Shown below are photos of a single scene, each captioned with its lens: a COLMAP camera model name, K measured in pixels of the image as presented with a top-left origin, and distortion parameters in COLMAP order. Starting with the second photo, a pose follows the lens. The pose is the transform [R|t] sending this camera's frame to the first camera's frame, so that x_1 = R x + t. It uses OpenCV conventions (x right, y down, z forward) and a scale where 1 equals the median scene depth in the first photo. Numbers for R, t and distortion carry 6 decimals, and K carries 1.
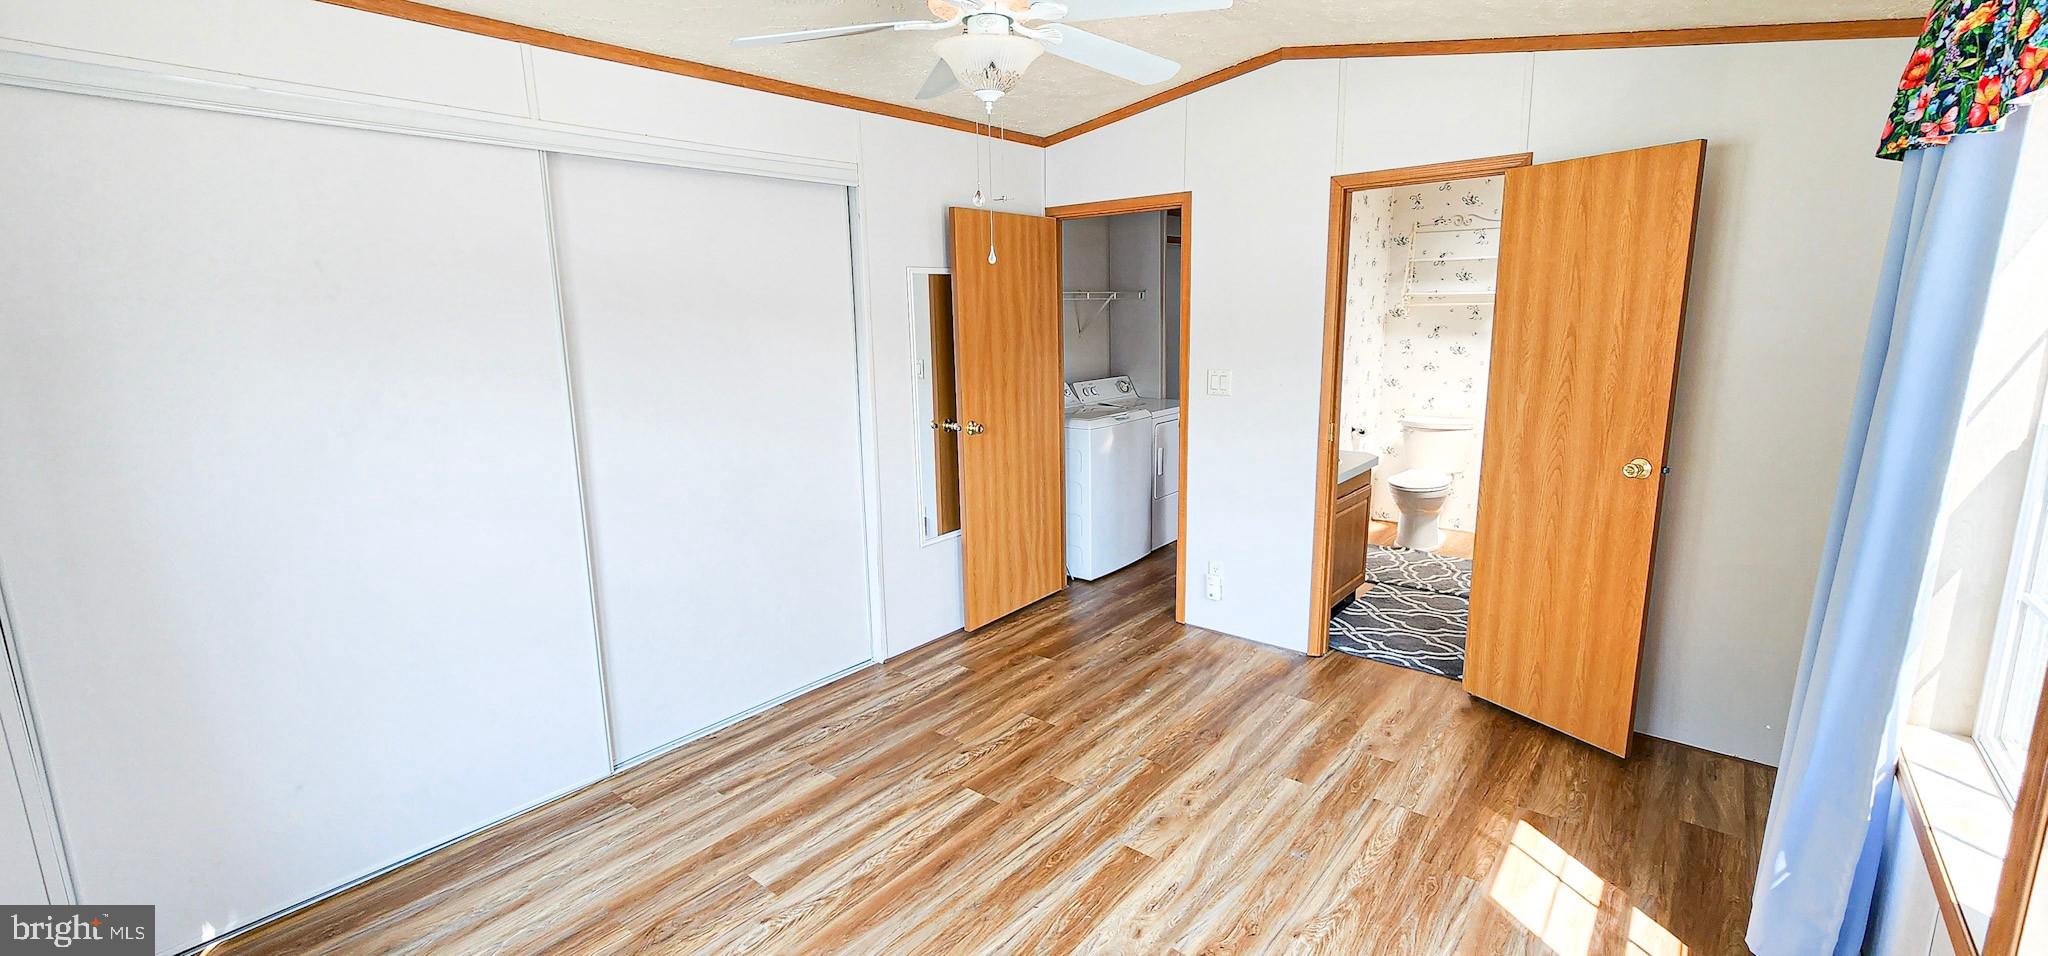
lens RADIAL K [[844.6, 0, 1027.8], [0, 844.6, 477.4], [0, 0, 1]] dist [-0.000601, -0.000492]
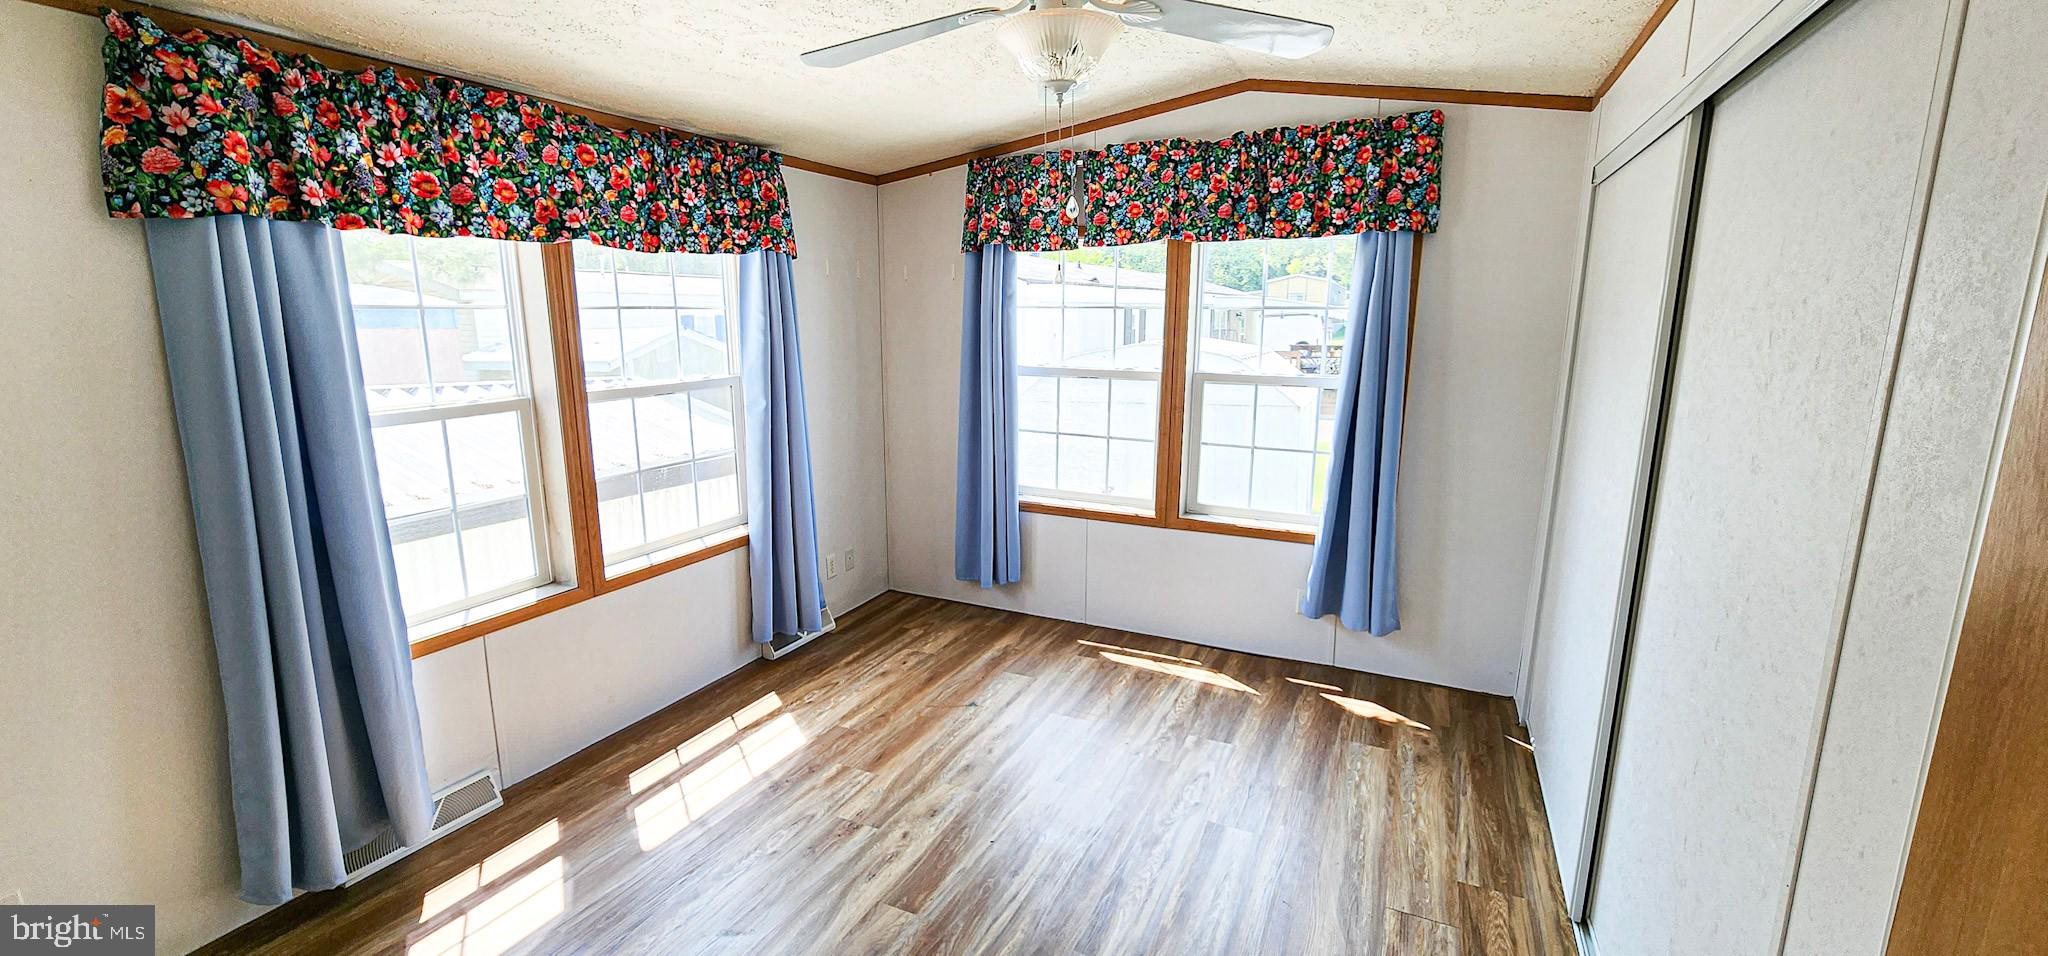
lens RADIAL K [[844.6, 0, 1026.2], [0, 844.6, 471.3], [0, 0, 1]] dist [-0.000601, -0.000492]
pose [[-0.969719, 0.060366, -0.236644, 0.194087], [-0.033029, 0.927652, 0.371983, -0.377699], [0.241978, 0.368536, -0.897568, 1.734661]]
